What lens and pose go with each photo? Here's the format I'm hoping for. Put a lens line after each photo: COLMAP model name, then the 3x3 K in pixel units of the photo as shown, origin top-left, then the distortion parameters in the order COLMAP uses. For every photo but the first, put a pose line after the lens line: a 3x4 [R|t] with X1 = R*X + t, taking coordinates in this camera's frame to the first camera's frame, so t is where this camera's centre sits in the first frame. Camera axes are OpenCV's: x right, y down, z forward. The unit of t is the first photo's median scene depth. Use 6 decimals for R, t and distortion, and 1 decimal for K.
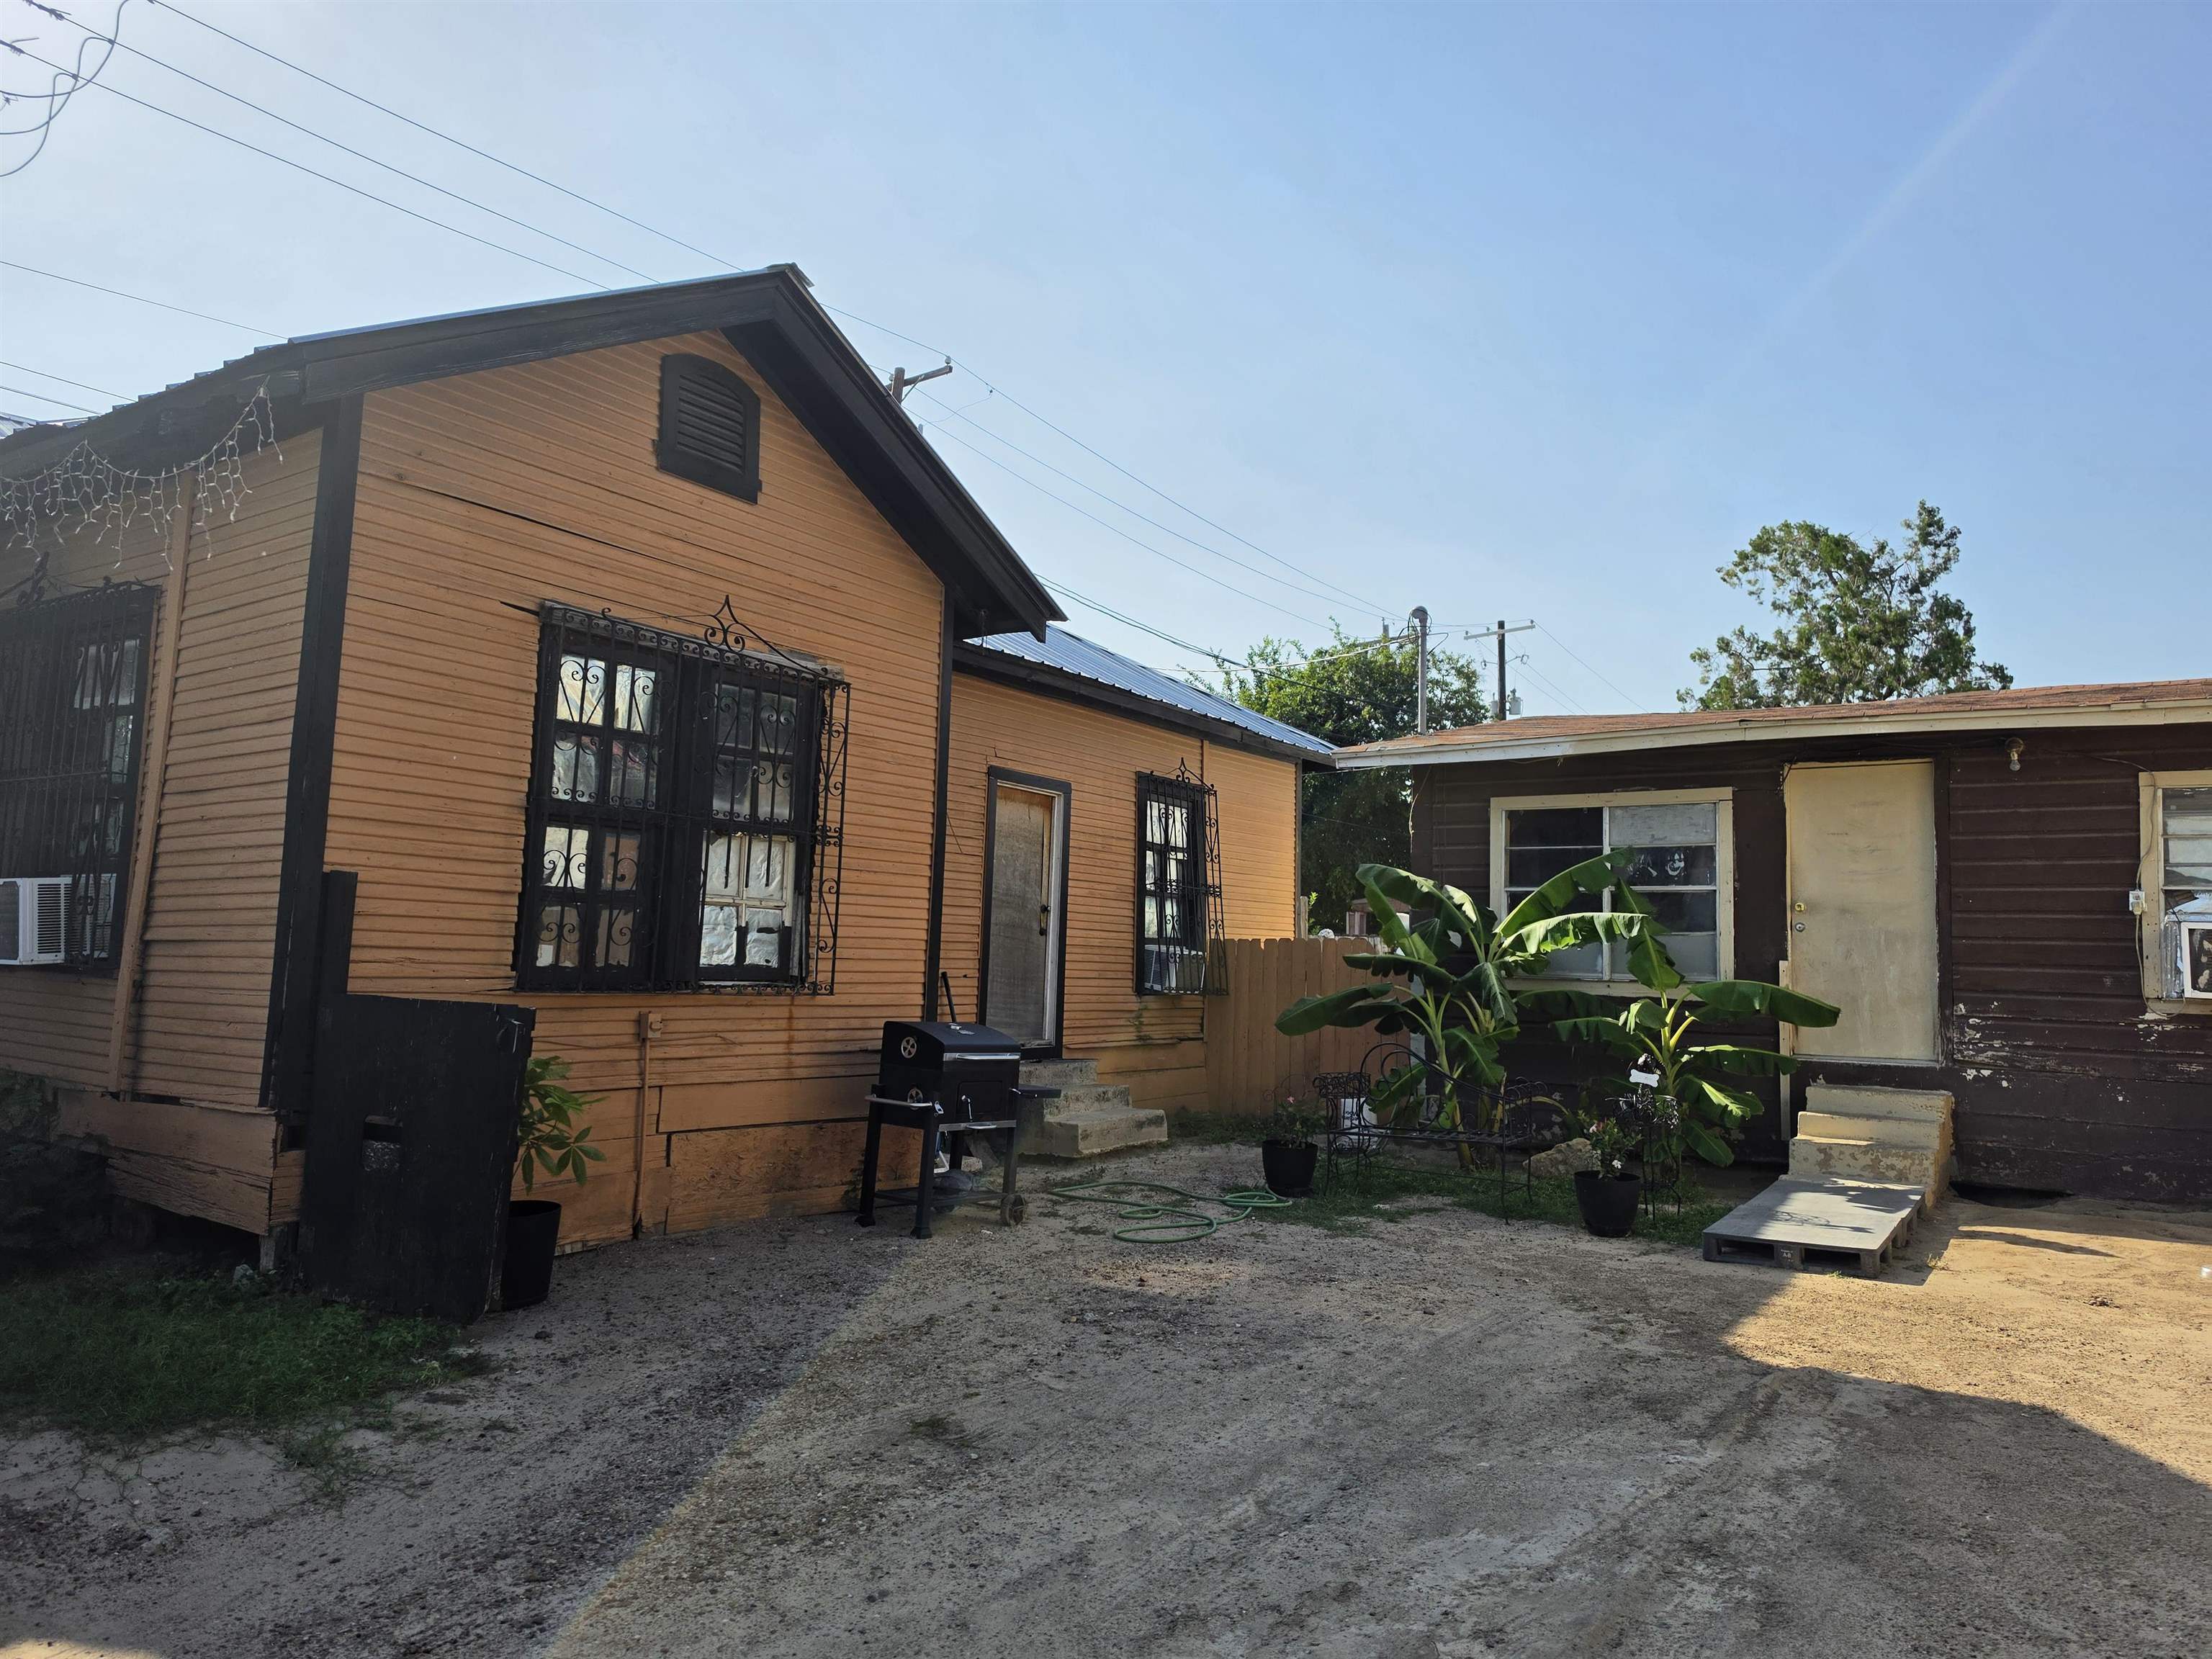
lens RADIAL K [[1545.6, 0, 1106.0], [0, 1545.6, 829.5], [0, 0, 1]] dist [0.108363, -0.155066]
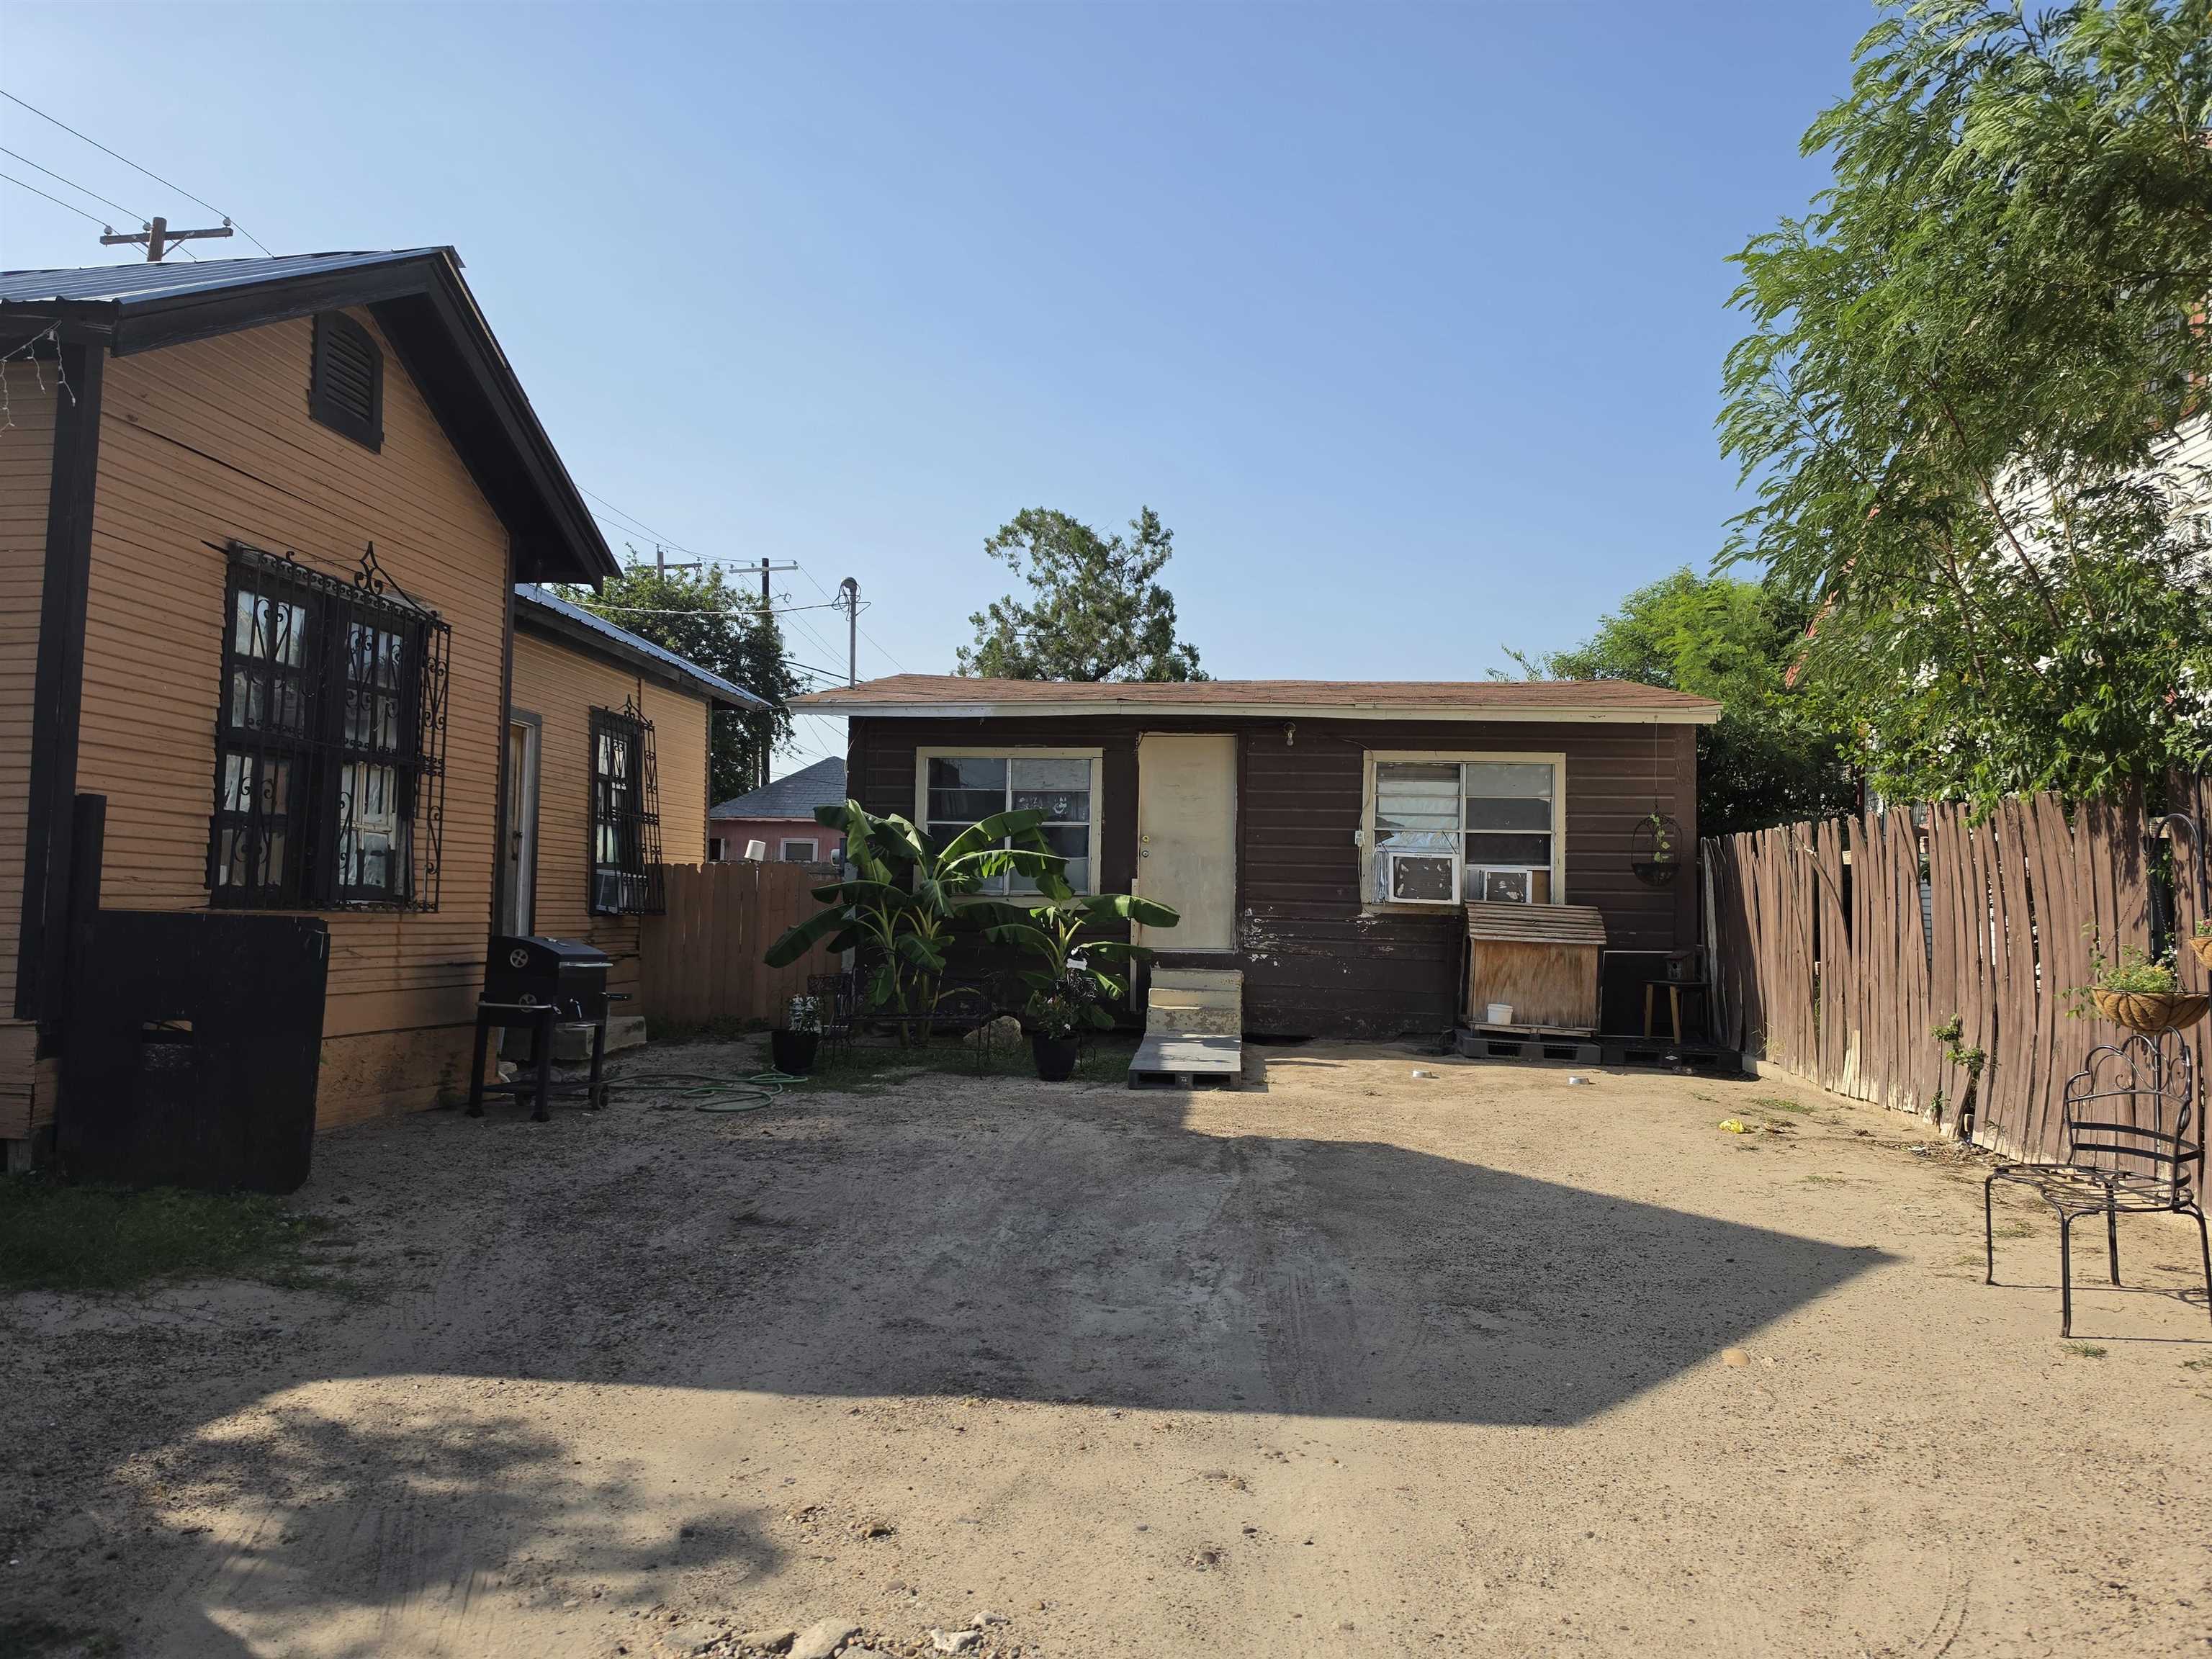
lens RADIAL K [[1545.6, 0, 1106.0], [0, 1545.6, 829.5], [0, 0, 1]] dist [0.108363, -0.155066]
pose [[0.876340, 0.012992, 0.481518, -0.292880], [-0.036018, 0.998605, 0.038608, -0.011347], [-0.480345, -0.051177, 0.875585, -0.186296]]
